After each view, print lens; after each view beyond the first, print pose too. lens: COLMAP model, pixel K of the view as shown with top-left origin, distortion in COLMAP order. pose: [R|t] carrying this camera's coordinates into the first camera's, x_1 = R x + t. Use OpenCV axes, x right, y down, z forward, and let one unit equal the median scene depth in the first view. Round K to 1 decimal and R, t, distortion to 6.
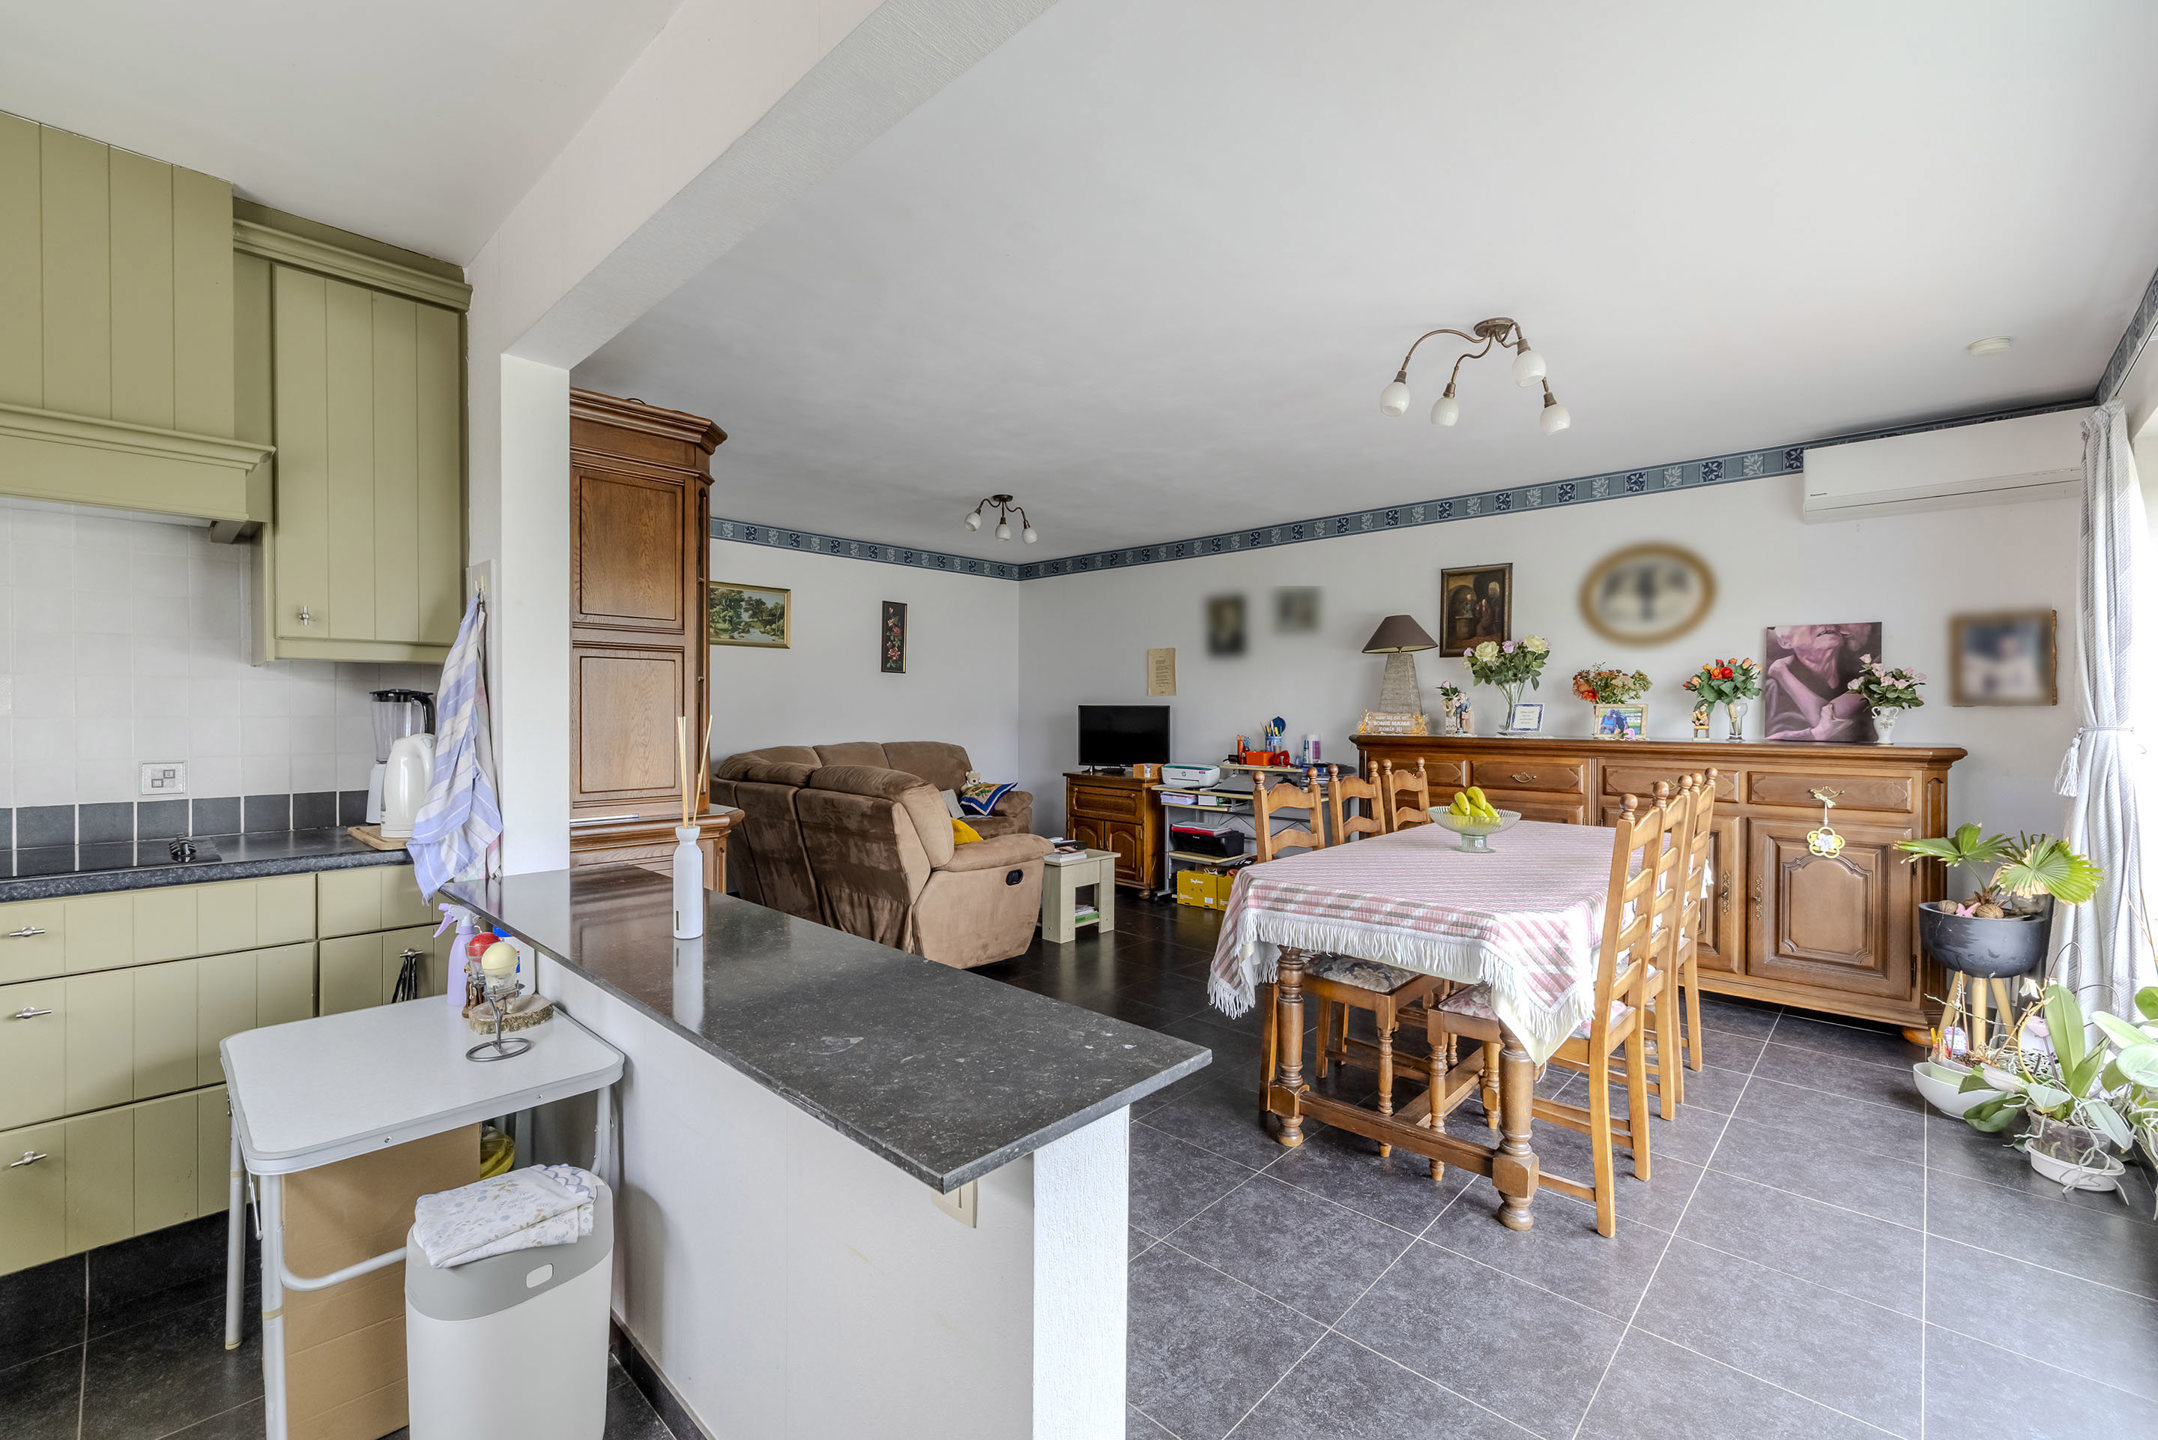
lens RADIAL K [[919.3, 0, 1075.3], [0, 919.3, 717.3], [0, 0, 1]] dist [0.000016, 0.000077]
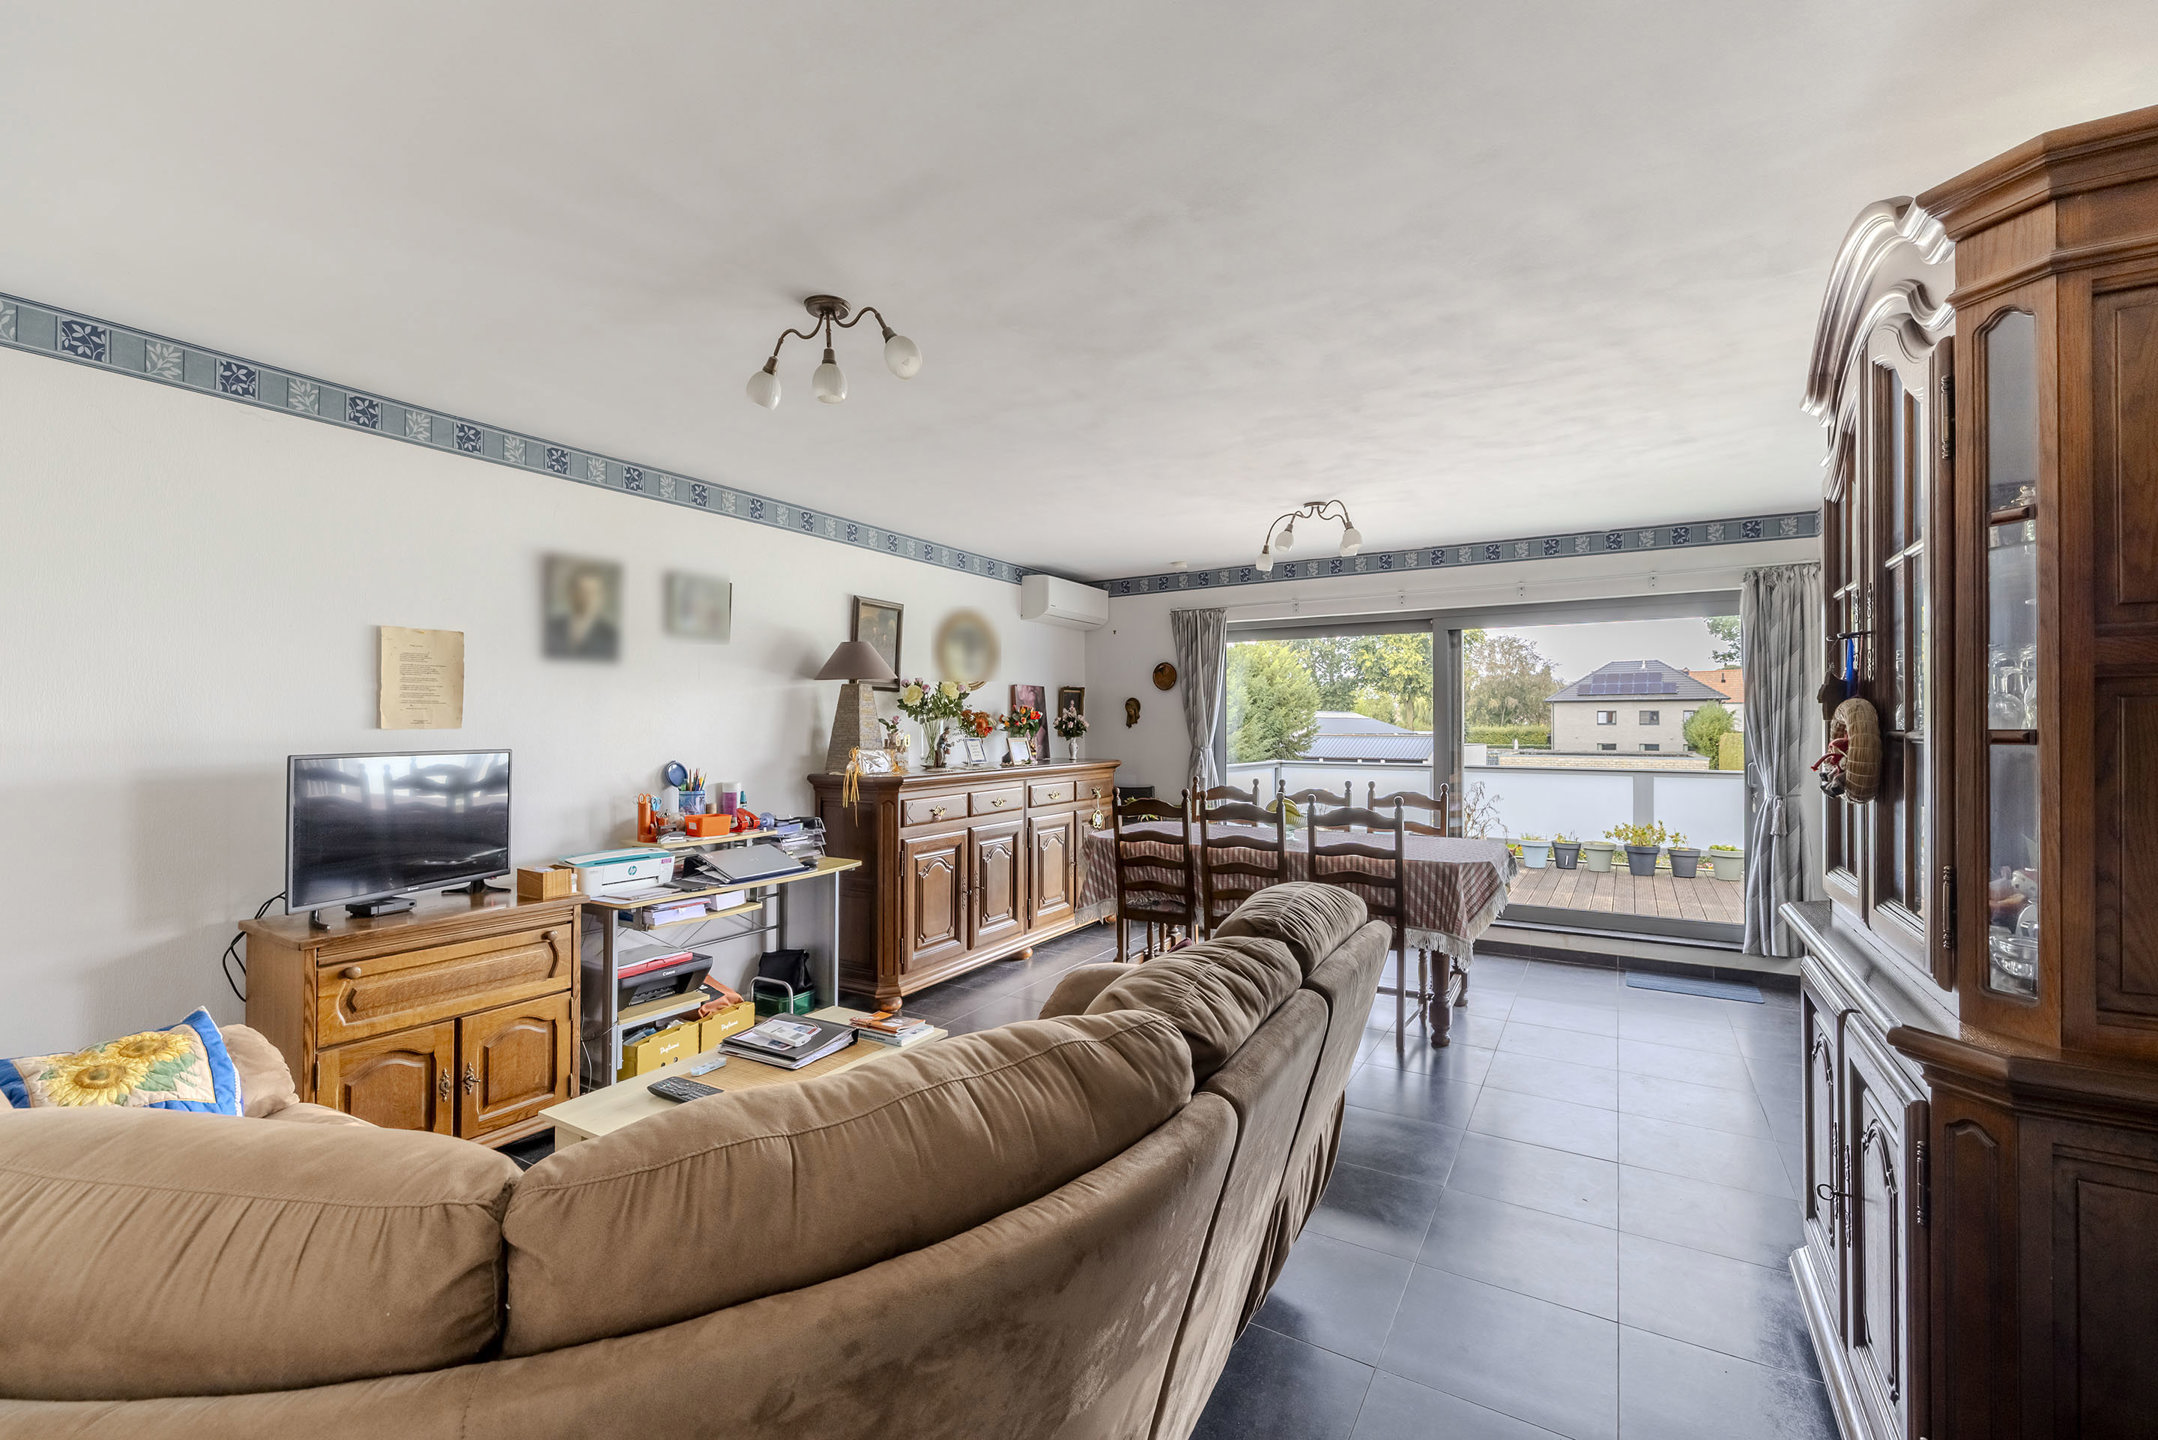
lens RADIAL K [[893.7, 0, 1080.7], [0, 893.7, 723.3], [0, 0, 1]] dist [0.000723, 0.000135]
pose [[-0.215458, -0.000616, 0.976513, -1.156372], [0.009321, 0.999953, 0.002687, -0.065845], [-0.976469, 0.009681, -0.215442, 2.079792]]
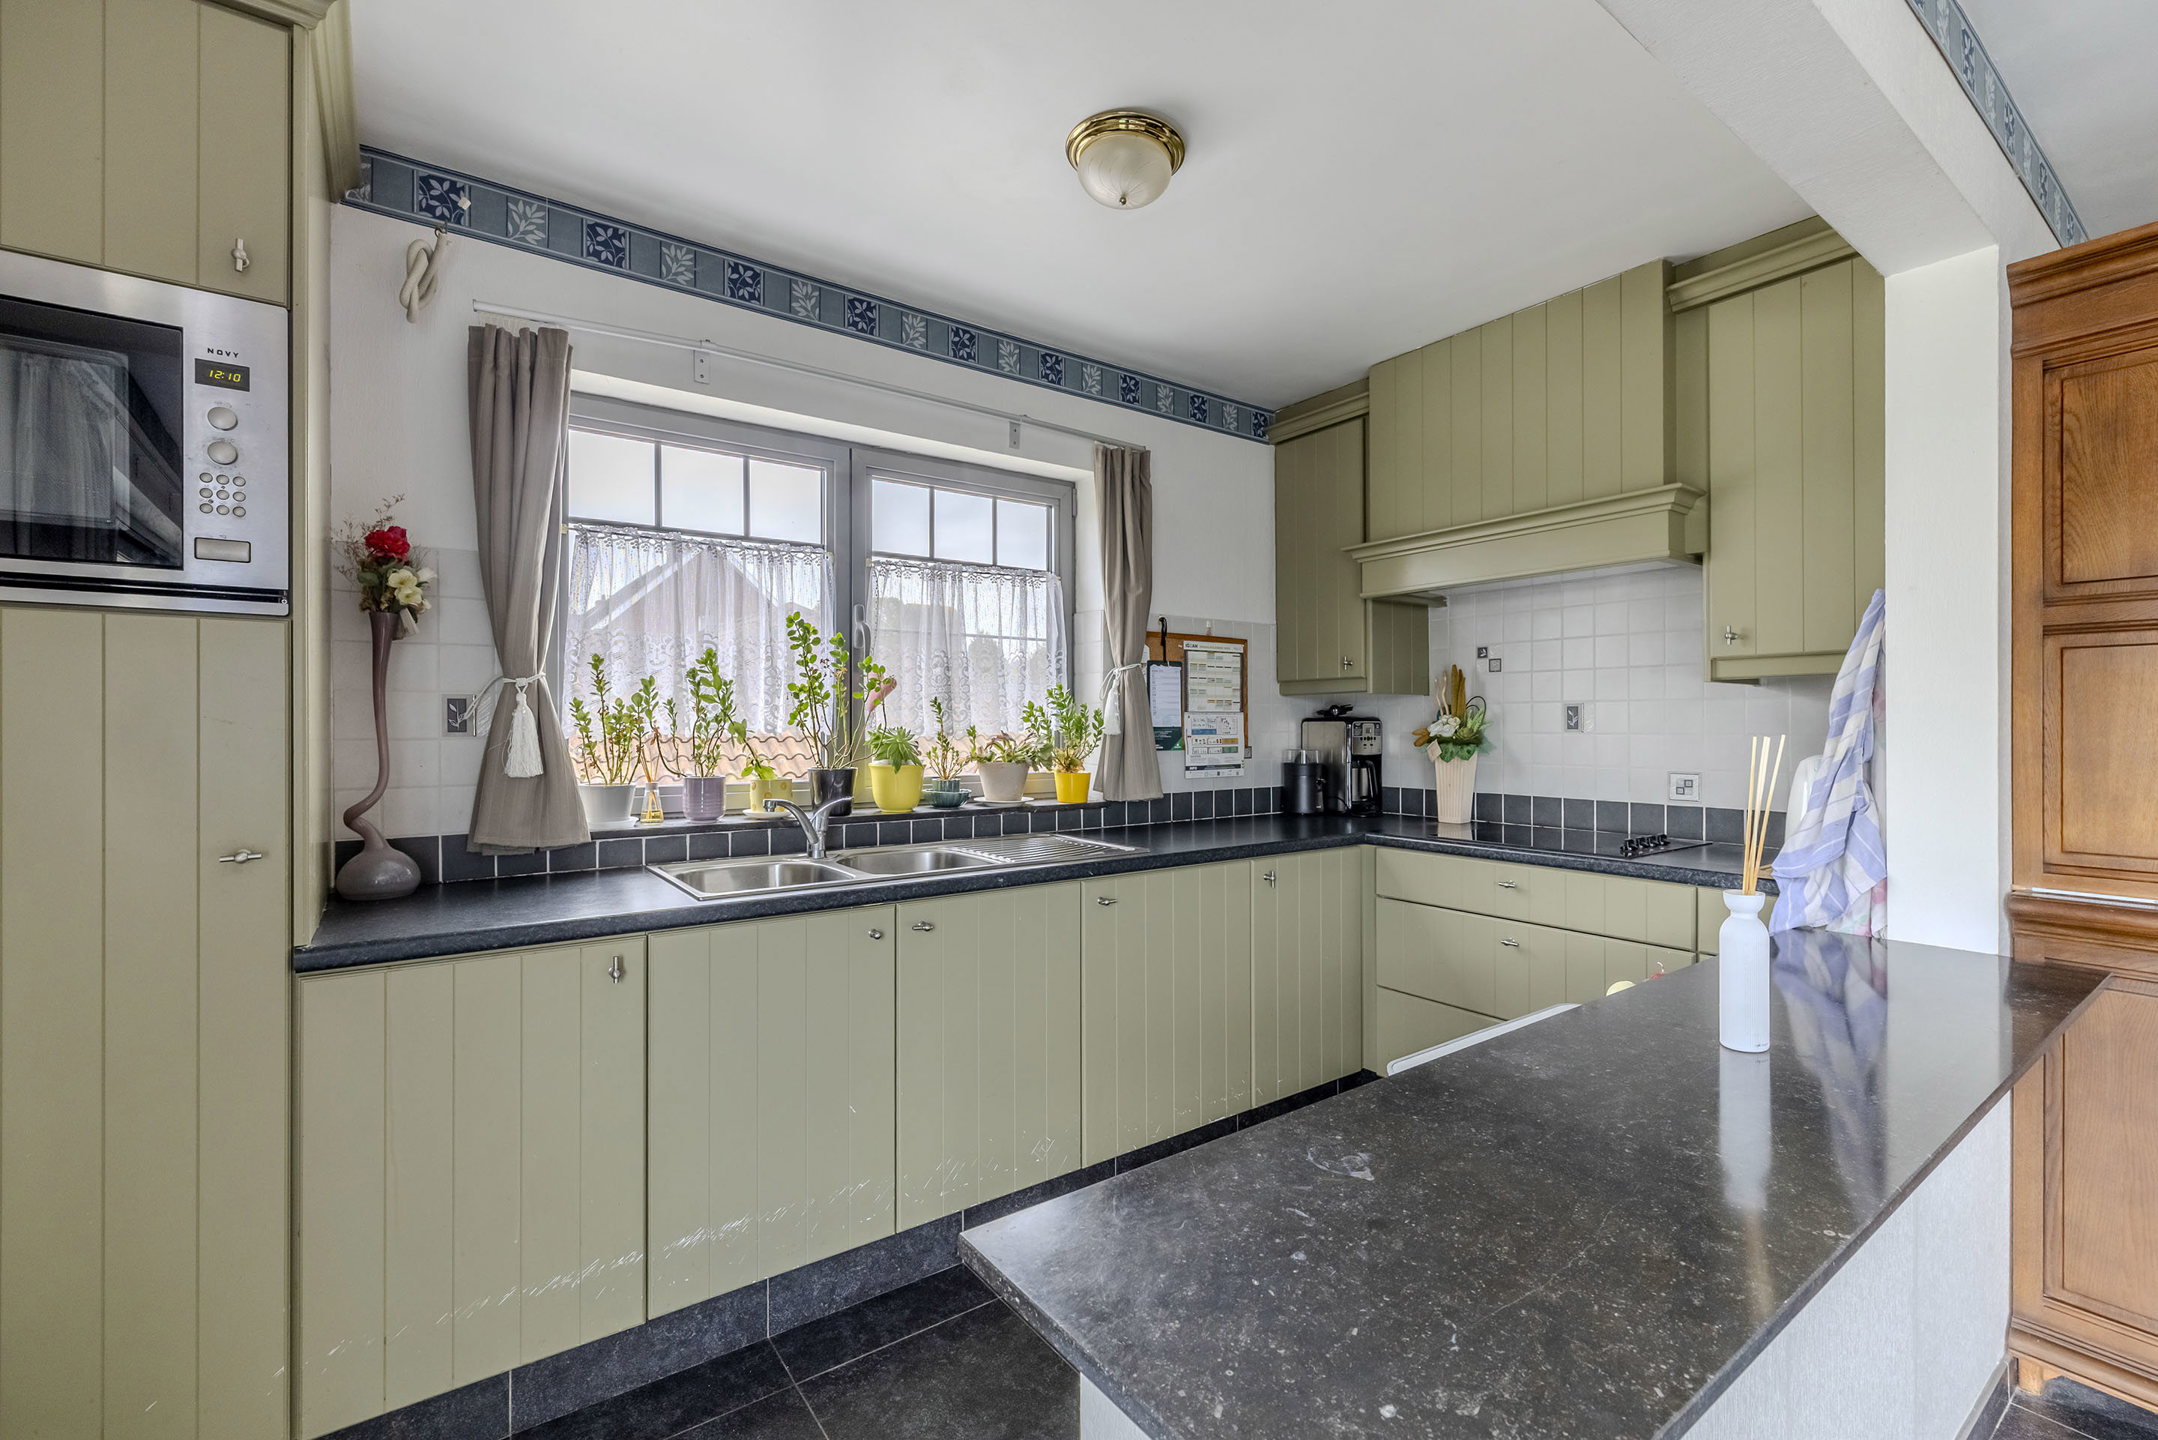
lens RADIAL K [[893.7, 0, 1080.7], [0, 893.7, 723.3], [0, 0, 1]] dist [0.000723, 0.000135]
pose [[-0.176805, -0.005696, -0.984229, 0.238545], [-0.009230, 0.999949, -0.004129, -0.002127], [0.984203, 0.008354, -0.176849, 0.425791]]
